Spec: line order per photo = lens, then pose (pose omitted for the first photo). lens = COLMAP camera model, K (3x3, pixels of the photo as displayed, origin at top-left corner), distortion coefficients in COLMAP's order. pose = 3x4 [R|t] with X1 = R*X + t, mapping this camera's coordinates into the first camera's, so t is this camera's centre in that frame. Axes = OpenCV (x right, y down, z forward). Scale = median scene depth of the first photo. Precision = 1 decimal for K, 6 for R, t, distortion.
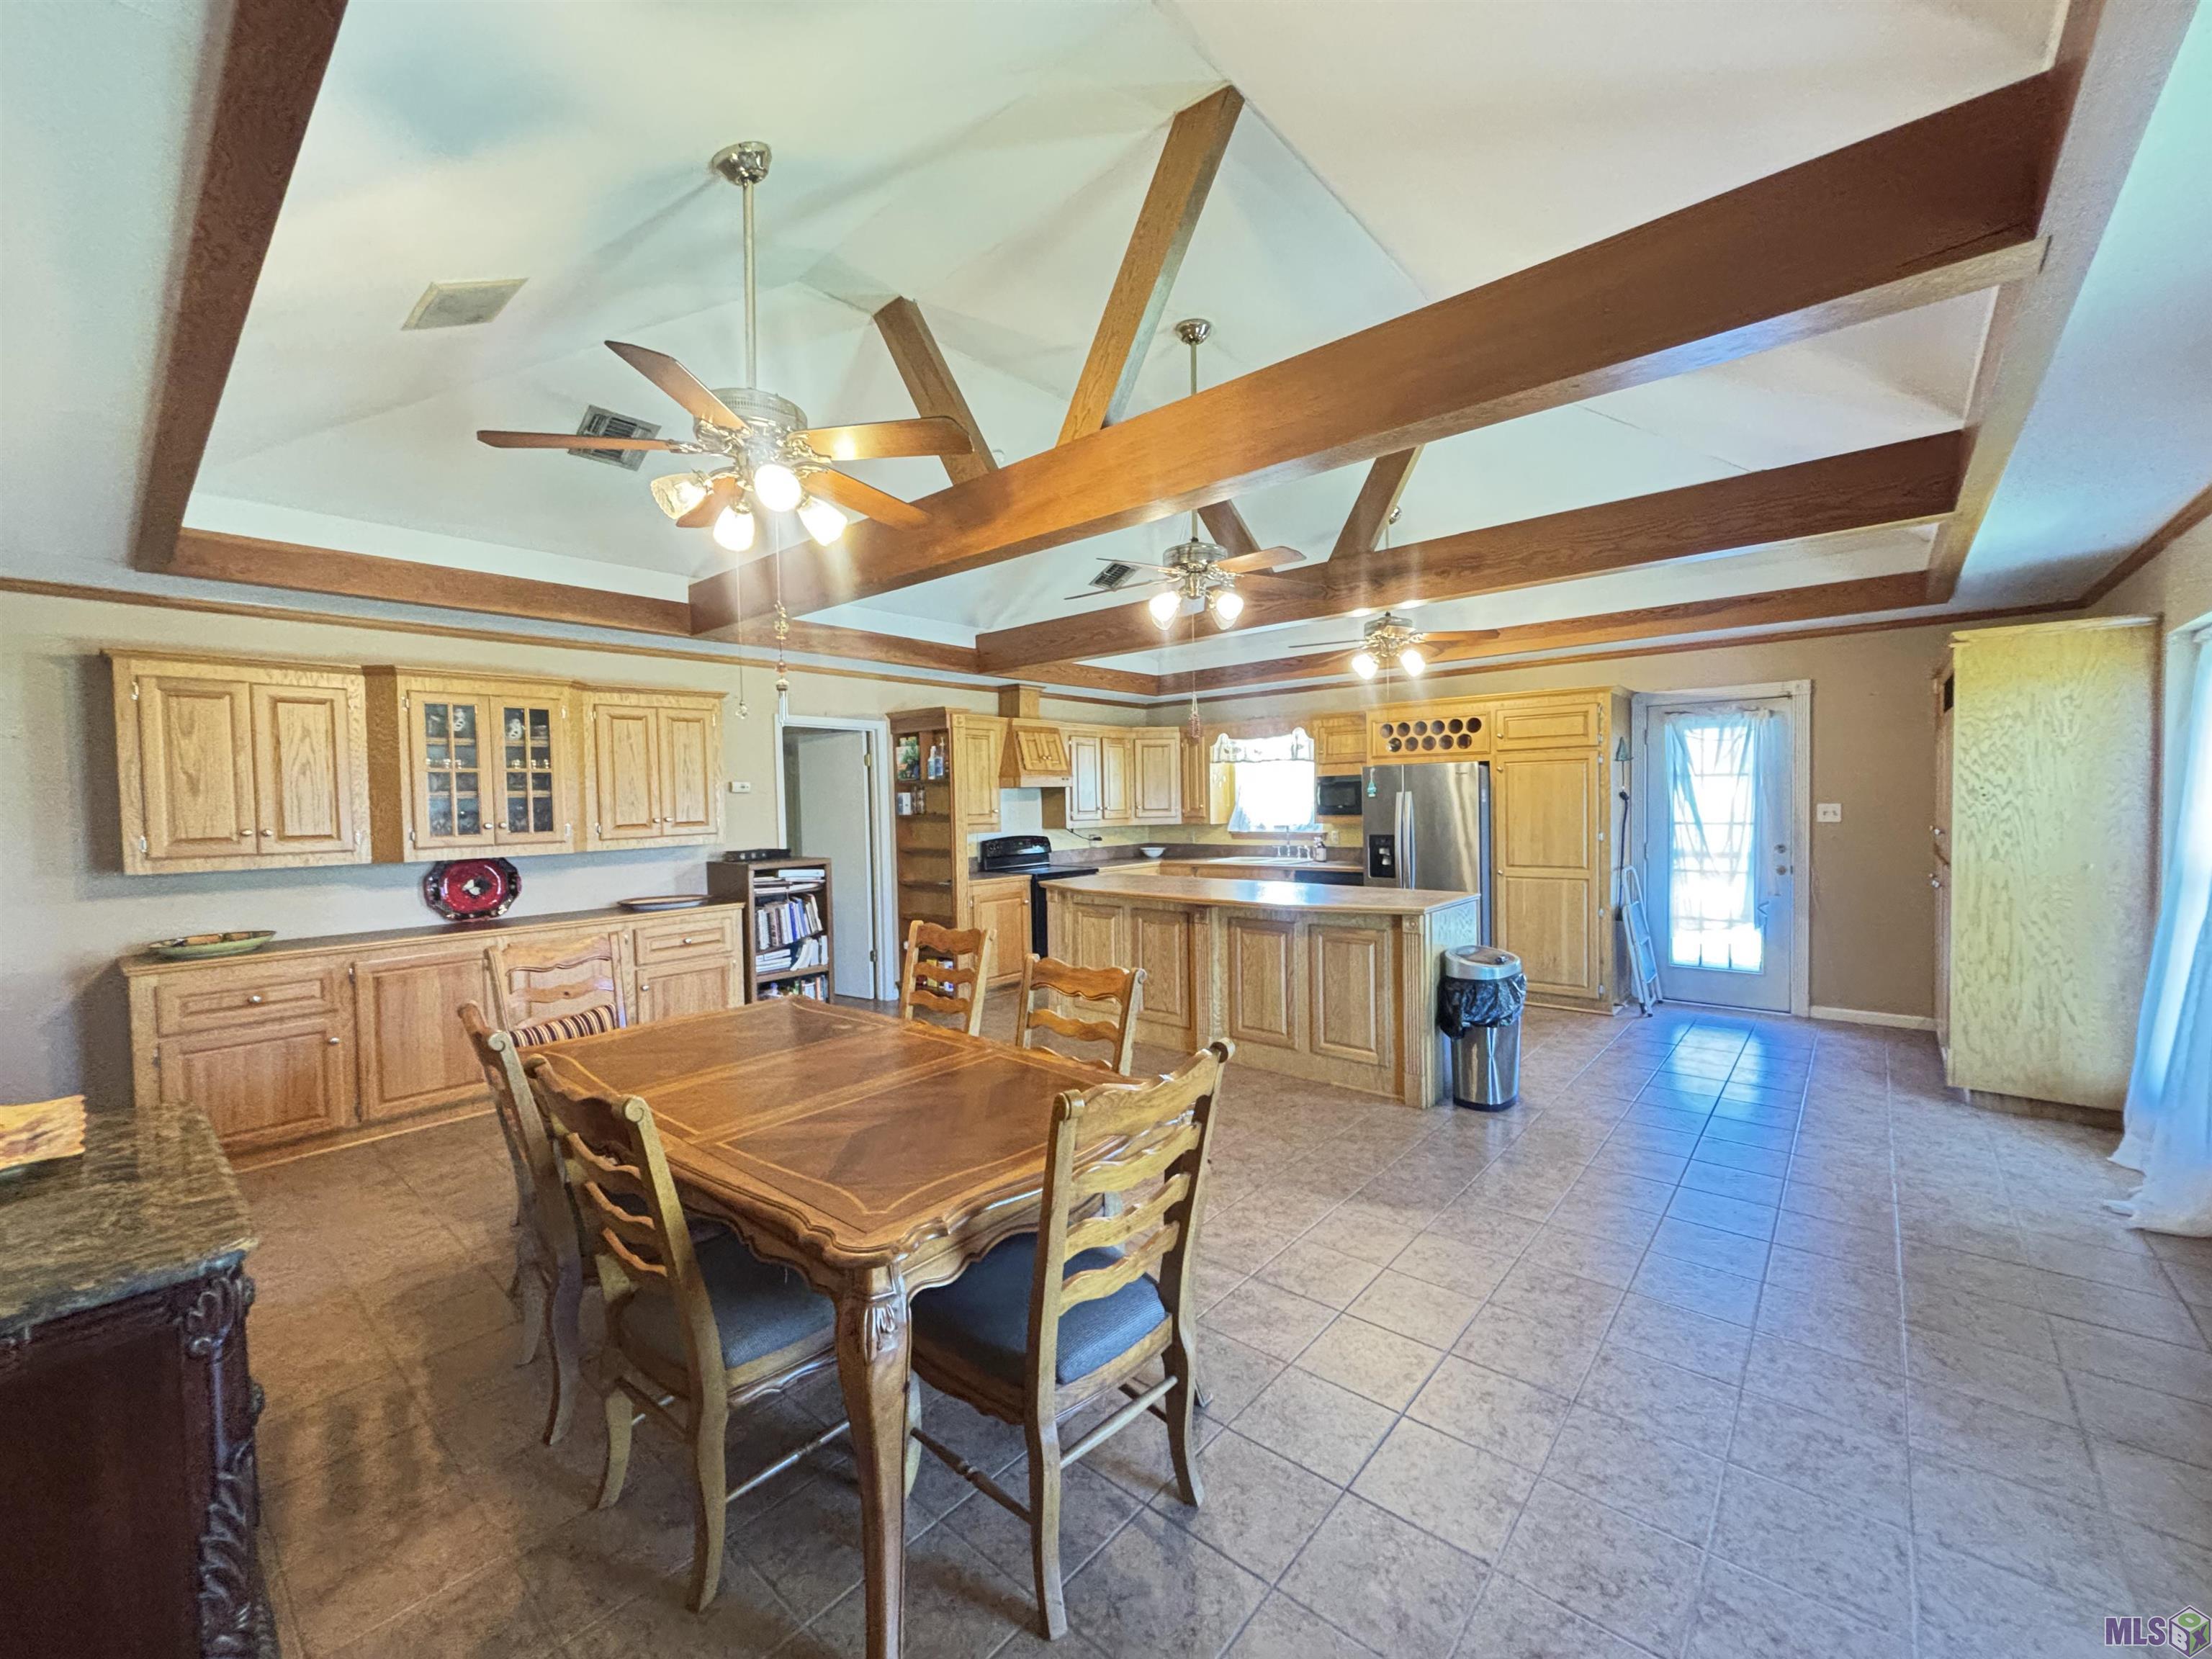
lens RADIAL K [[889.9, 0, 1108.1], [0, 889.9, 819.0], [0, 0, 1]] dist [0.001016, 0.000476]
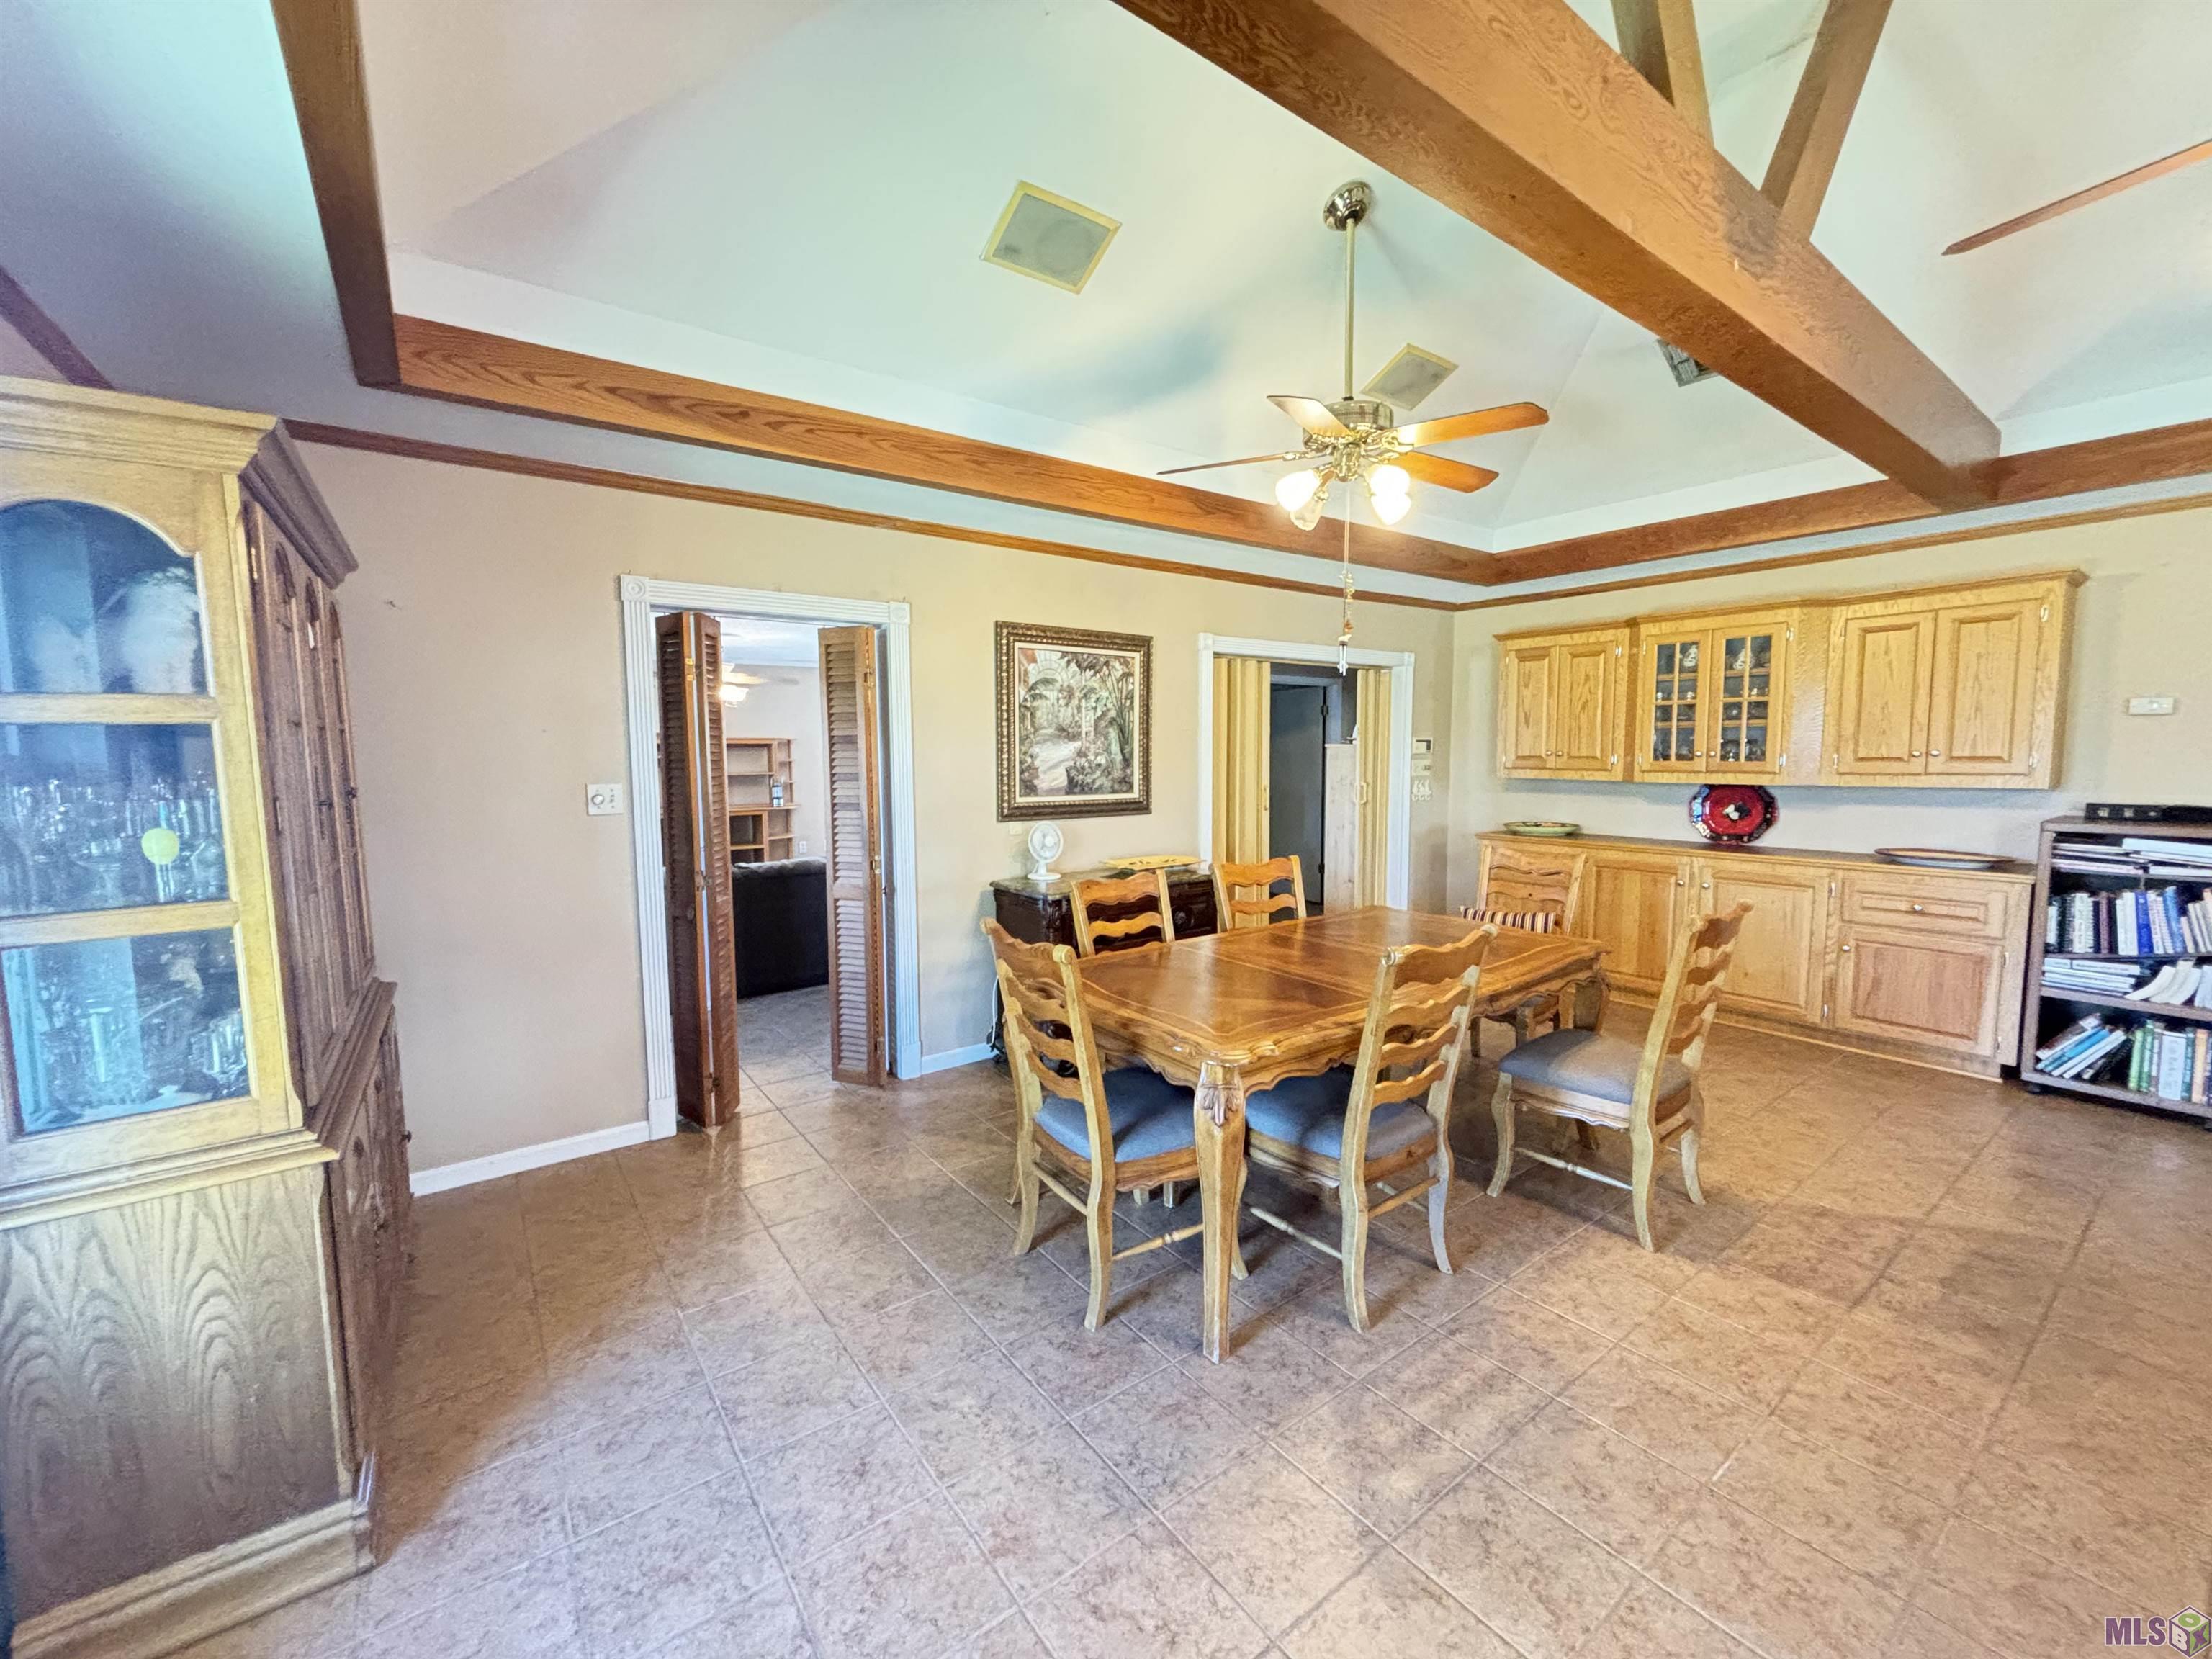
lens RADIAL K [[889.9, 0, 1106.8], [0, 889.9, 824.4], [0, 0, 1]] dist [0.001016, 0.000476]
pose [[-0.218209, 0.109361, -0.969755, 0.477640], [-0.008009, 0.993467, 0.113837, -0.022506], [0.975869, 0.032607, -0.215908, 0.501885]]
